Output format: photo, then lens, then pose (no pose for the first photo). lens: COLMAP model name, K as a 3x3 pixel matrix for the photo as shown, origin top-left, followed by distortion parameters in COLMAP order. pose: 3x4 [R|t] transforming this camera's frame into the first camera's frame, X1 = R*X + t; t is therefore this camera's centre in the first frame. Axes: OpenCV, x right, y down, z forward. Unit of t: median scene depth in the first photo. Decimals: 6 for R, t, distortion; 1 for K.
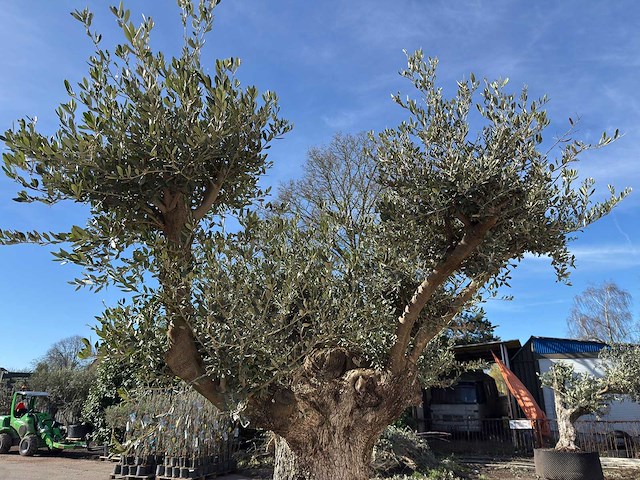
lens RADIAL K [[452.5, 0, 321.5], [0, 452.5, 240.2], [0, 0, 1]] dist [0.049576, -0.068946]
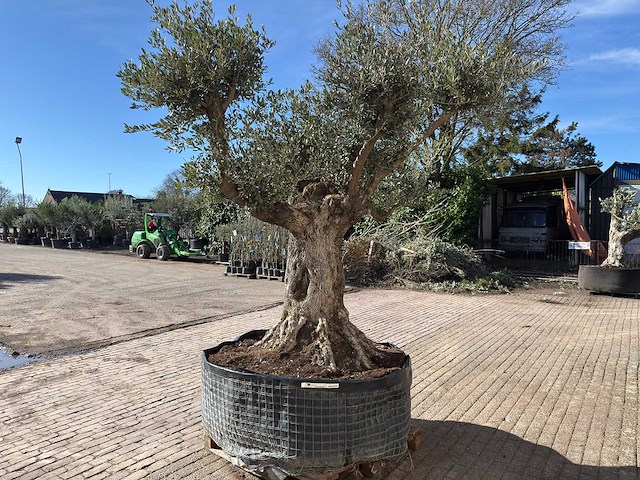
lens RADIAL K [[452.5, 0, 317.1], [0, 452.5, 244.4], [0, 0, 1]] dist [0.049576, -0.068946]
pose [[0.978685, 0.020960, -0.204293, 0.069899], [0.056502, 0.928906, 0.365979, -0.029656], [0.197440, -0.369722, 0.907923, -0.111965]]
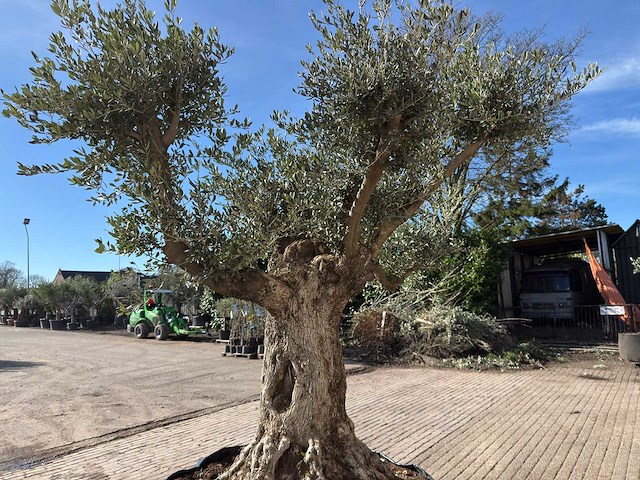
lens RADIAL K [[452.5, 0, 316.3], [0, 452.5, 240.9], [0, 0, 1]] dist [0.049576, -0.068946]
pose [[0.973061, -0.046053, -0.225901, 0.063718], [0.094261, 0.973676, 0.207531, -0.000578], [0.210397, -0.223234, 0.951788, -0.026710]]
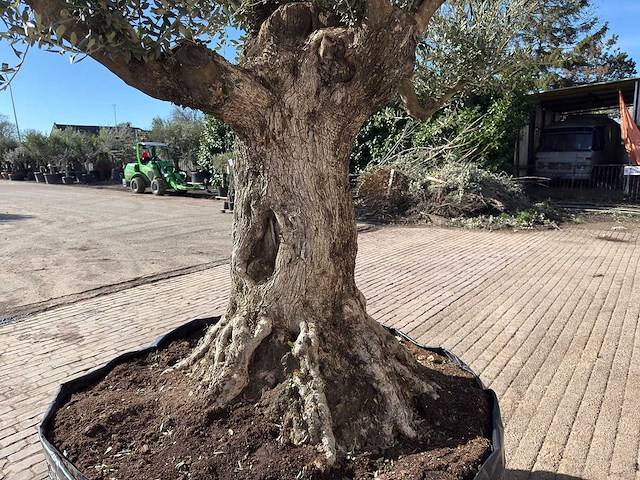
lens RADIAL K [[452.5, 0, 321.7], [0, 452.5, 238.2], [0, 0, 1]] dist [0.049576, -0.068946]
pose [[0.973712, 0.036756, -0.224796, 0.045452], [0.079077, 0.870967, 0.484937, 0.042341], [0.213615, -0.489965, 0.845165, 0.049807]]
